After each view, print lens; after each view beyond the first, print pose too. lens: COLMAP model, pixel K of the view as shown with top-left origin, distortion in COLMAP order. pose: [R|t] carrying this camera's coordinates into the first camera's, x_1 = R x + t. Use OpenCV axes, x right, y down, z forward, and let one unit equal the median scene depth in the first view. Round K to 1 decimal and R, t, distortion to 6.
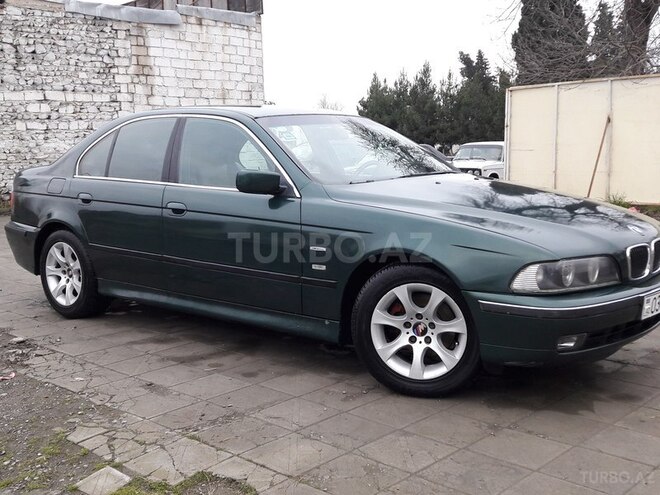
lens RADIAL K [[776.7, 0, 330.0], [0, 776.7, 247.5], [0, 0, 1]] dist [0.177919, -0.422171]
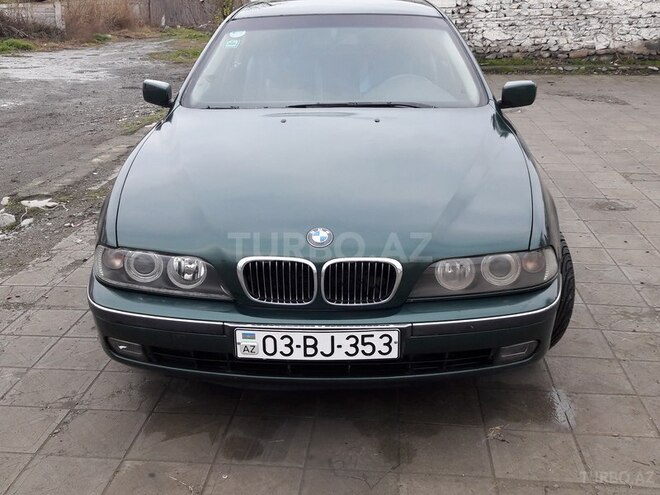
lens RADIAL K [[776.7, 0, 330.0], [0, 776.7, 247.5], [0, 0, 1]] dist [0.177919, -0.422171]
pose [[0.608224, 0.258919, -0.750350, 0.720063], [-0.104609, 0.963205, 0.247573, -0.143102], [0.786842, -0.072086, 0.612930, 0.479627]]
